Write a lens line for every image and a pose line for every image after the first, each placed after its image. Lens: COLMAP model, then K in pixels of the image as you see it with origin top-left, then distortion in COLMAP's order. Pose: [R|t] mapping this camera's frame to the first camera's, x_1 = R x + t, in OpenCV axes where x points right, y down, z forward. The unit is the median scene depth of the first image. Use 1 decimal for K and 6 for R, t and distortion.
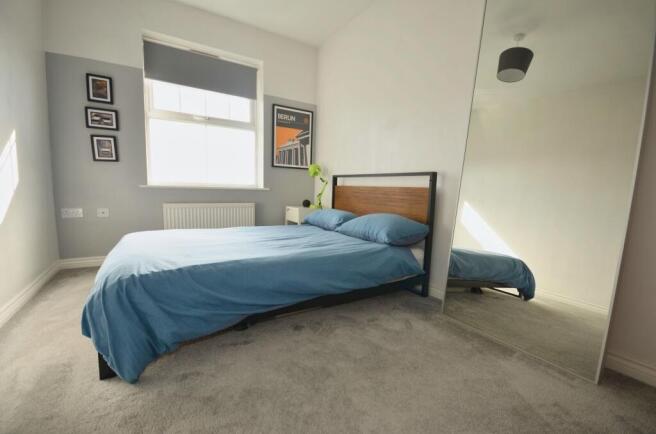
lens RADIAL K [[290.2, 0, 327.2], [0, 290.2, 217.7], [0, 0, 1]] dist [0.002836, -0.006114]
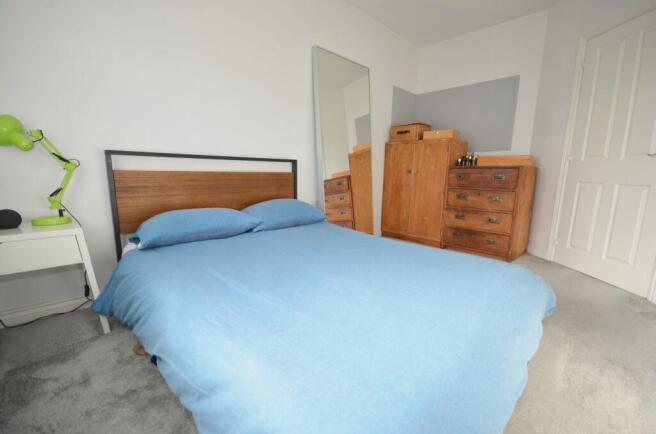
lens RADIAL K [[290.2, 0, 327.7], [0, 290.2, 218.5], [0, 0, 1]] dist [0.002836, -0.006114]
pose [[-0.198544, -0.181503, 0.963139, -0.747181], [0.091054, 0.975037, 0.202515, -0.126122], [-0.975853, 0.127906, -0.177061, 0.934927]]
